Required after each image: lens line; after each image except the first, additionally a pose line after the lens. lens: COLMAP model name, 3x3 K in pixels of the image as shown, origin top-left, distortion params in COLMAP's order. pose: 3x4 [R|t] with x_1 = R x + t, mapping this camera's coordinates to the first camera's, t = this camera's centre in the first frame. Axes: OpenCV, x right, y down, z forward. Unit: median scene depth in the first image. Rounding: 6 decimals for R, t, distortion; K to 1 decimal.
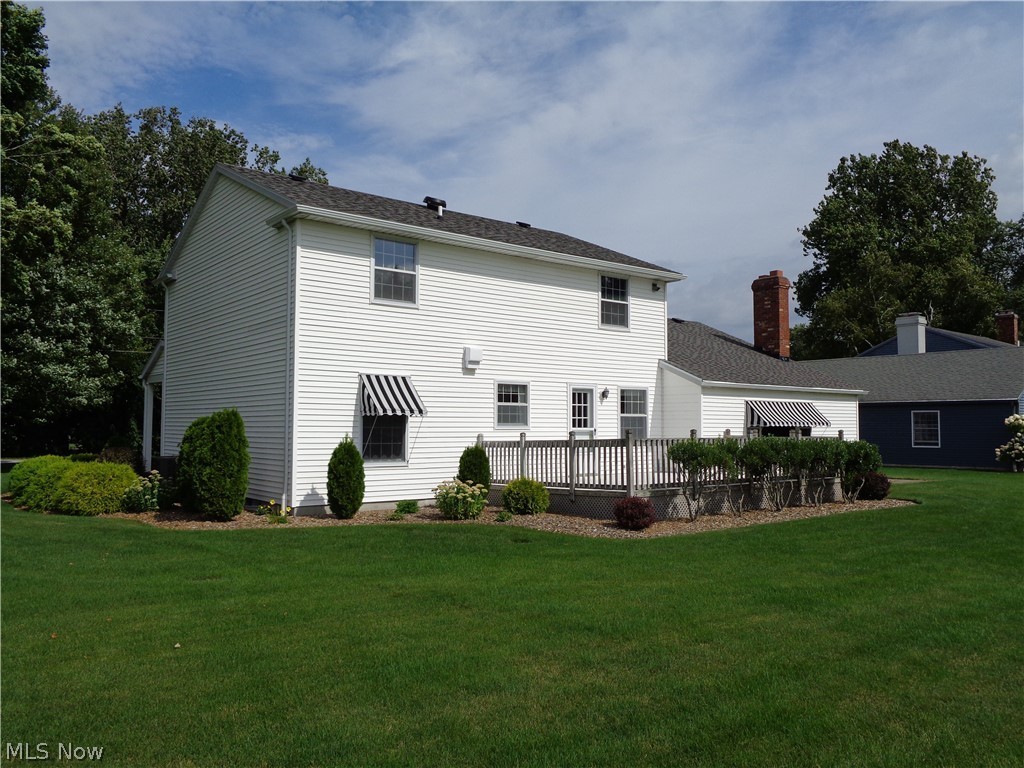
lens RADIAL K [[793.5, 0, 512.0], [0, 793.5, 384.0], [0, 0, 1]] dist [-0.049254, -0.010656]
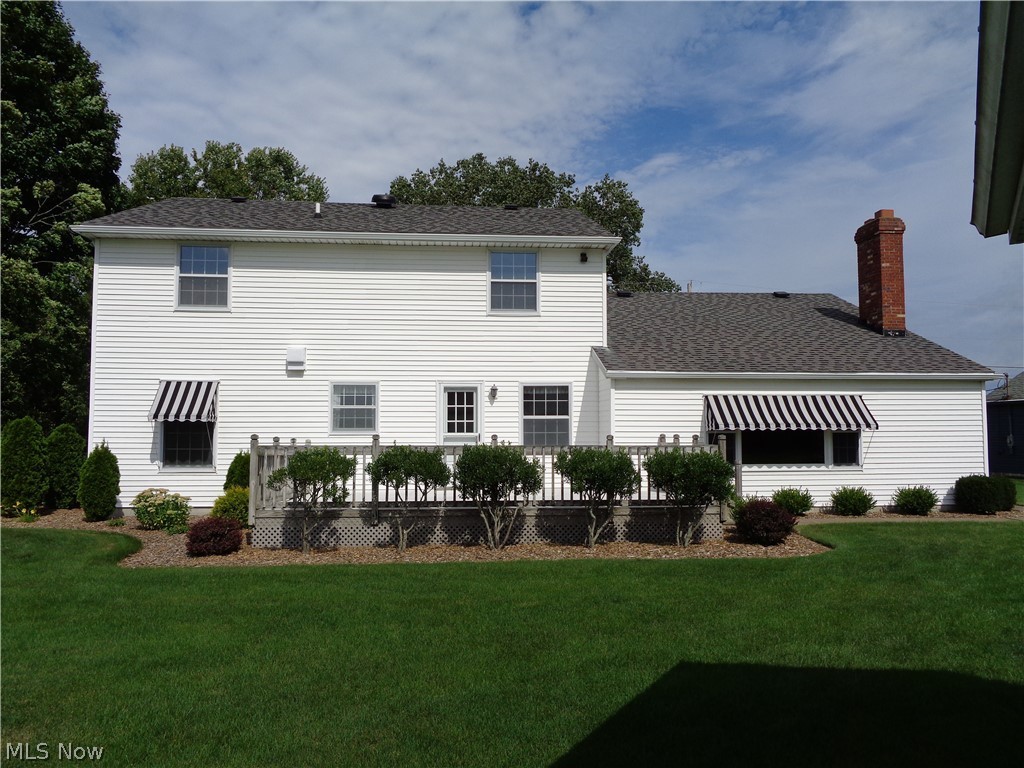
lens RADIAL K [[745.4, 0, 512.0], [0, 745.4, 384.0], [0, 0, 1]] dist [-0.001795, 0.008036]
pose [[0.838954, -0.037852, -0.542885, 0.566939], [0.032782, 0.999282, -0.019014, 0.019527], [0.543215, -0.001845, 0.839592, 0.350334]]
